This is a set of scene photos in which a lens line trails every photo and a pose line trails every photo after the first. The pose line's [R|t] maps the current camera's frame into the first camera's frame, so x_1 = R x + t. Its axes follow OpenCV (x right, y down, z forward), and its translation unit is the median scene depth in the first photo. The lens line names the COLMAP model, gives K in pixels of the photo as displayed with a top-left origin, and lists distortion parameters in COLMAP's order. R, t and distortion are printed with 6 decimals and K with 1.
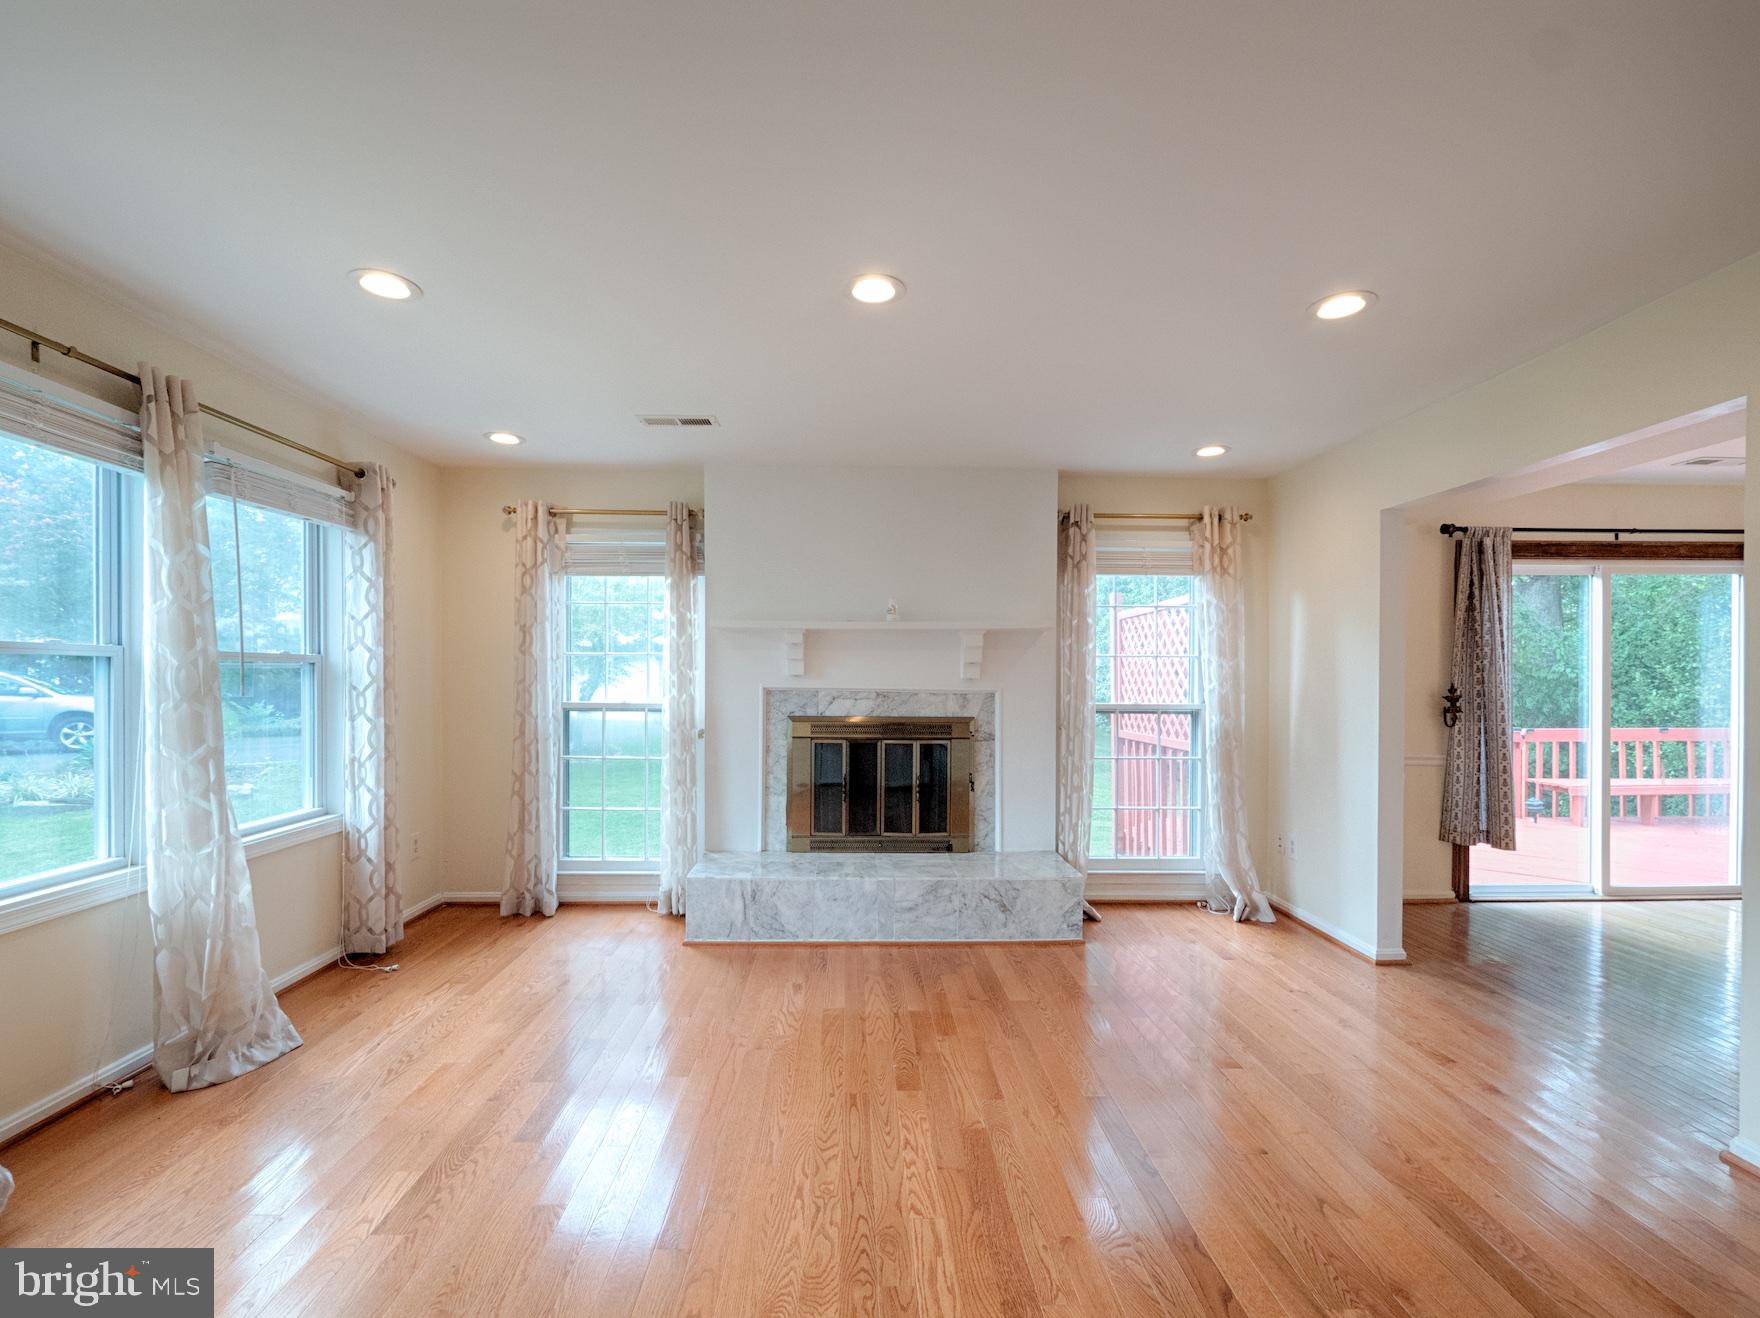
lens RADIAL K [[749.2, 0, 861.2], [0, 749.2, 687.5], [0, 0, 1]] dist [-0.010021, 0.000488]
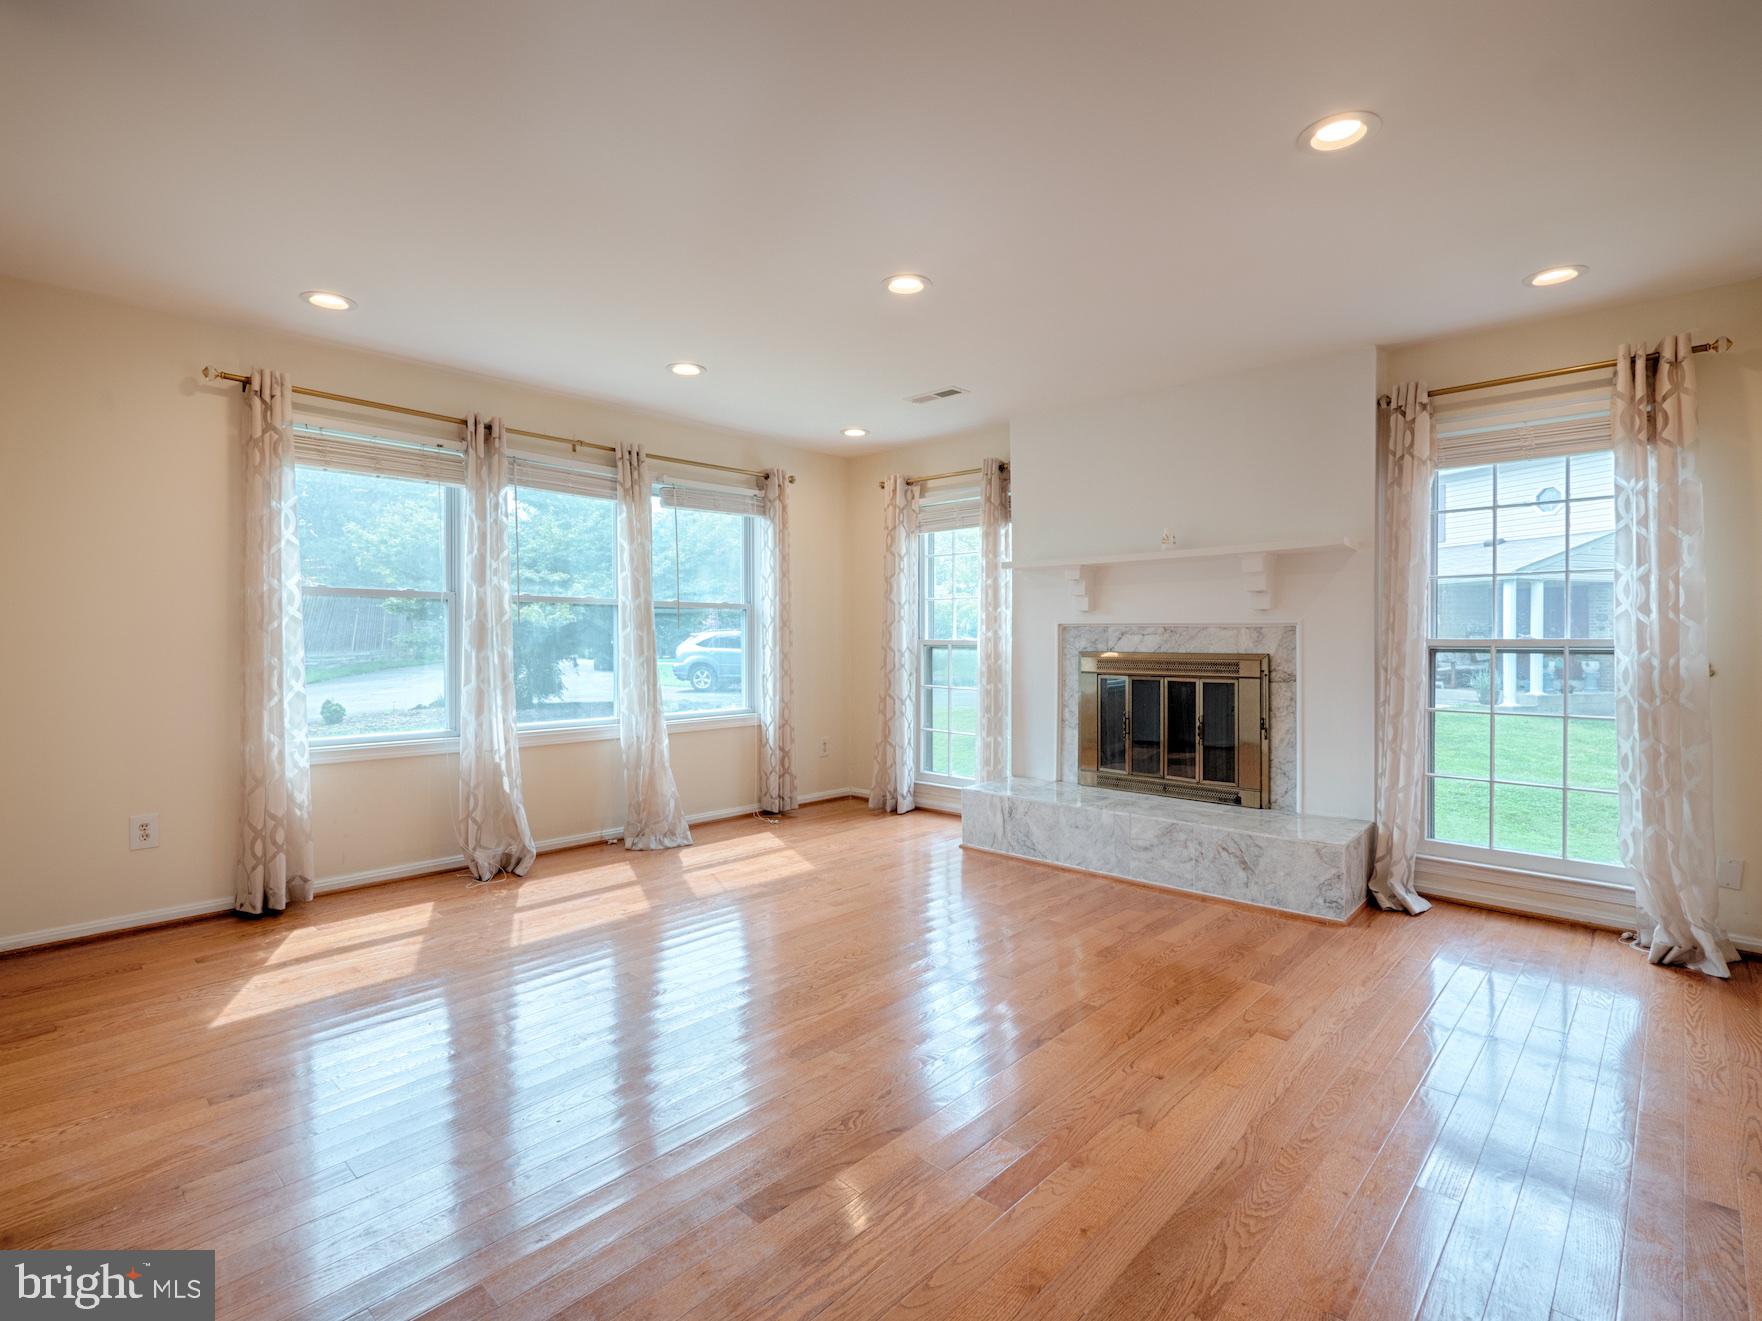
lens RADIAL K [[852.6, 0, 881.5], [0, 852.6, 649.9], [0, 0, 1]] dist [-0.001139, 0.000036]
pose [[0.717528, 0.003960, -0.696518, 0.528698], [-0.005739, 0.999984, -0.000227, 0.038584], [0.696506, 0.004160, 0.717539, -0.021393]]
